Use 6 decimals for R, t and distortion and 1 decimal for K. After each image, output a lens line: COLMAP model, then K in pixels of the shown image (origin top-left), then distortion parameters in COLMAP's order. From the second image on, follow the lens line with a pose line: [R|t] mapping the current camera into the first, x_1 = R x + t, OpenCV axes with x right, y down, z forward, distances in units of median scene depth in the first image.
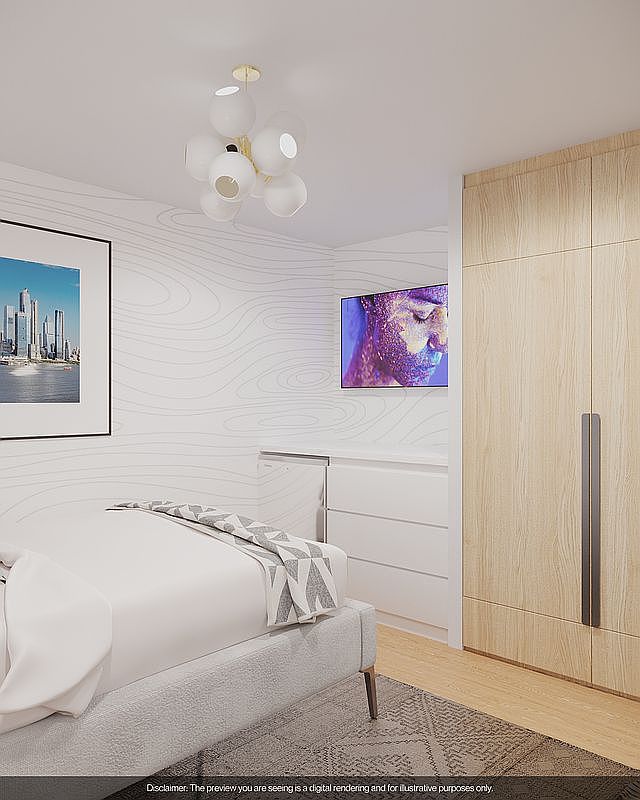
lens RADIAL K [[648.0, 0, 320.8], [0, 648.0, 397.9], [0, 0, 1]] dist [0.002917, -0.000457]
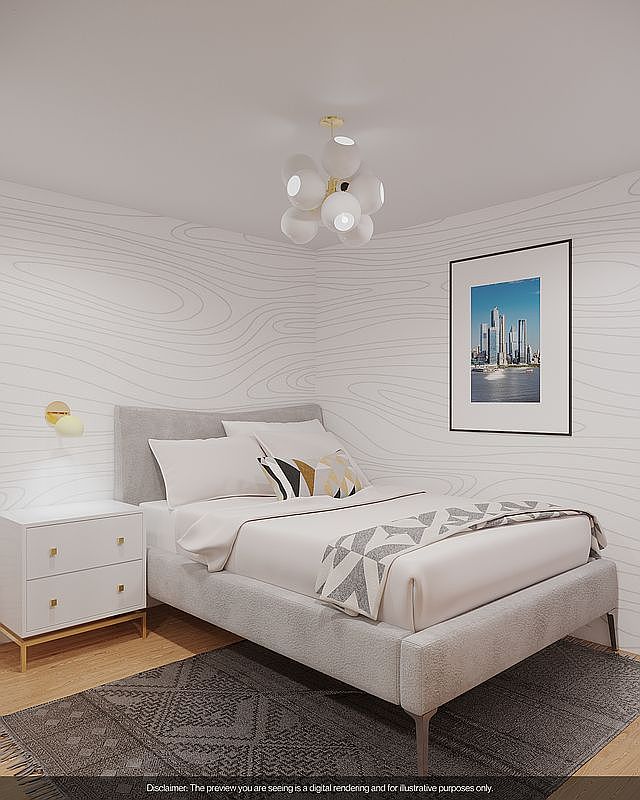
lens RADIAL K [[648.0, 0, 320.8], [0, 648.0, 401.6], [0, 0, 1]] dist [0.002917, -0.000457]
pose [[-0.084465, -0.002318, -0.996424, 0.745839], [-0.002012, 0.999996, -0.002156, 0.009238], [0.996424, 0.001823, -0.084469, 0.763107]]
